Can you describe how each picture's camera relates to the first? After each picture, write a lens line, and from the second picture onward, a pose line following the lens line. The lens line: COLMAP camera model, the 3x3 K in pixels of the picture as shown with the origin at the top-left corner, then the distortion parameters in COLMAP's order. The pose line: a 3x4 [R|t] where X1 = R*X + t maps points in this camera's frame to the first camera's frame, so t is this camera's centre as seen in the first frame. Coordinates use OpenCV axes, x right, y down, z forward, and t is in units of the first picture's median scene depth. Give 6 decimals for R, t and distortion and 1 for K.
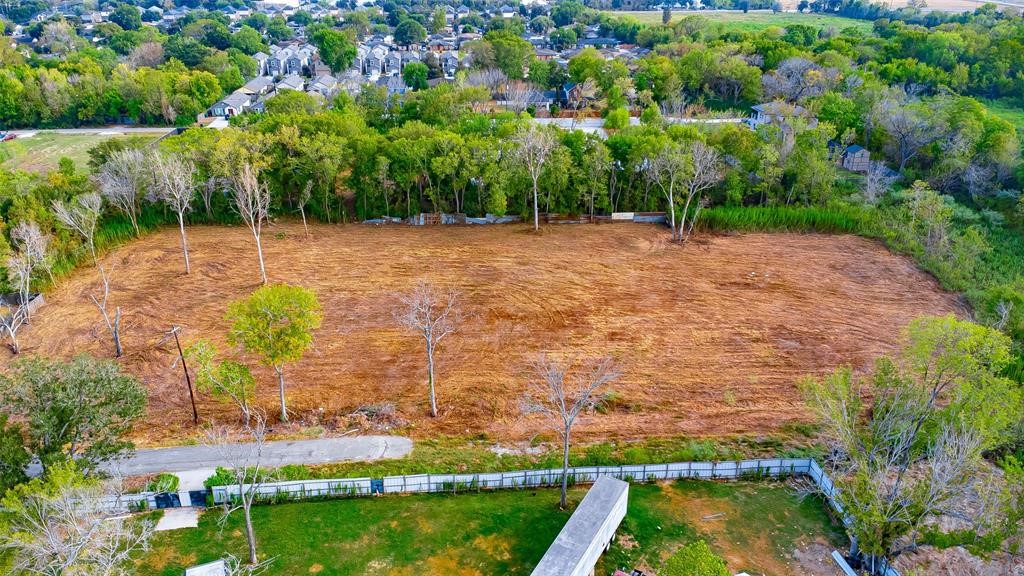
lens RADIAL K [[748.2, 0, 512.0], [0, 748.2, 288.0], [0, 0, 1]] dist [0.049648, -0.071915]
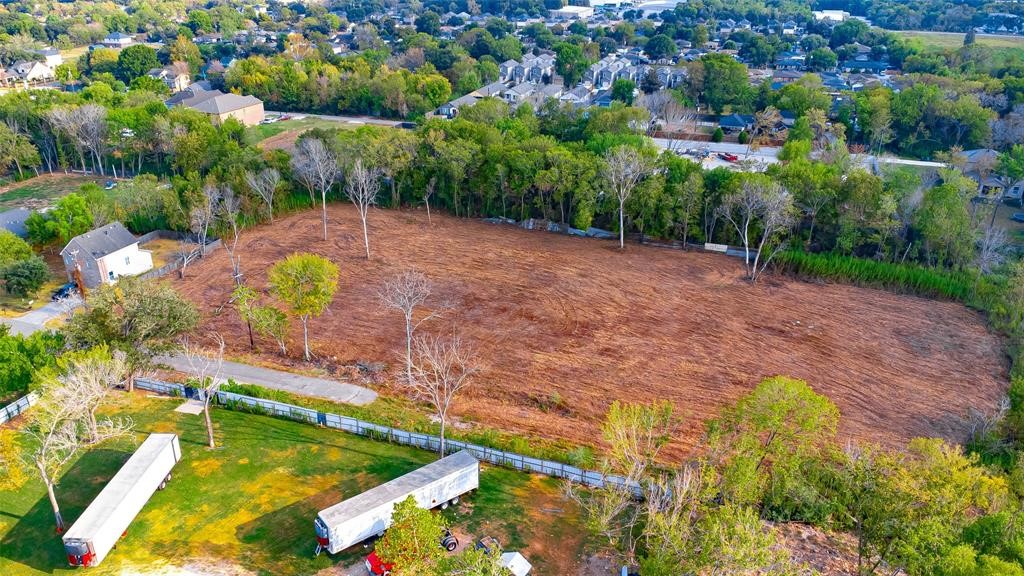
lens RADIAL K [[748.2, 0, 512.0], [0, 748.2, 288.0], [0, 0, 1]] dist [0.049648, -0.071915]
pose [[0.915041, 0.166044, -0.367599, 0.360516], [-0.168075, 0.985412, 0.026730, -0.029312], [0.366674, 0.037326, 0.929600, -0.052228]]
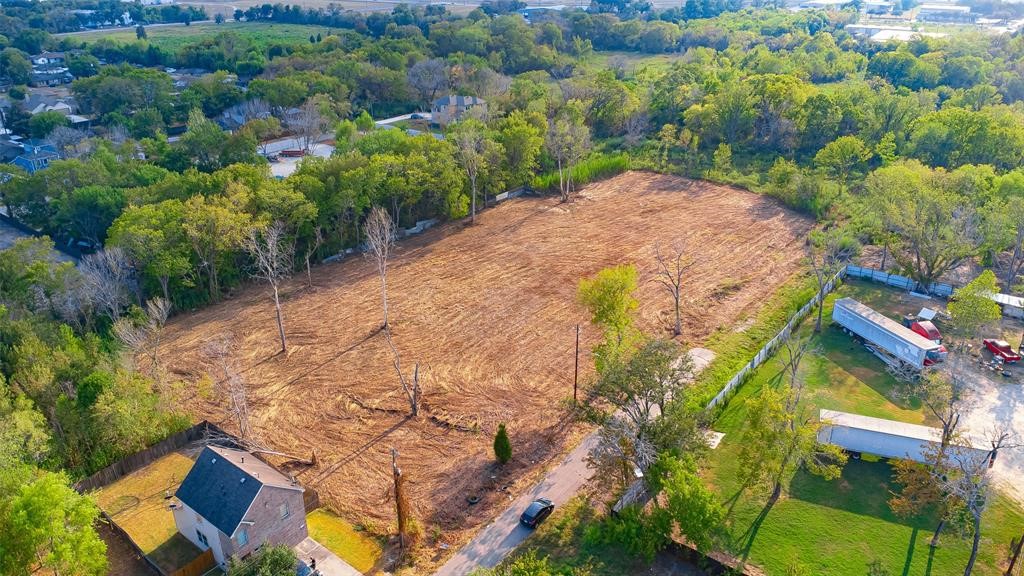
lens RADIAL K [[748.2, 0, 512.0], [0, 748.2, 288.0], [0, 0, 1]] dist [0.049648, -0.071915]
pose [[0.678142, -0.309415, 0.666623, -0.899731], [0.313345, 0.942208, 0.118570, -0.123490], [-0.664785, 0.128476, 0.735904, 0.157559]]
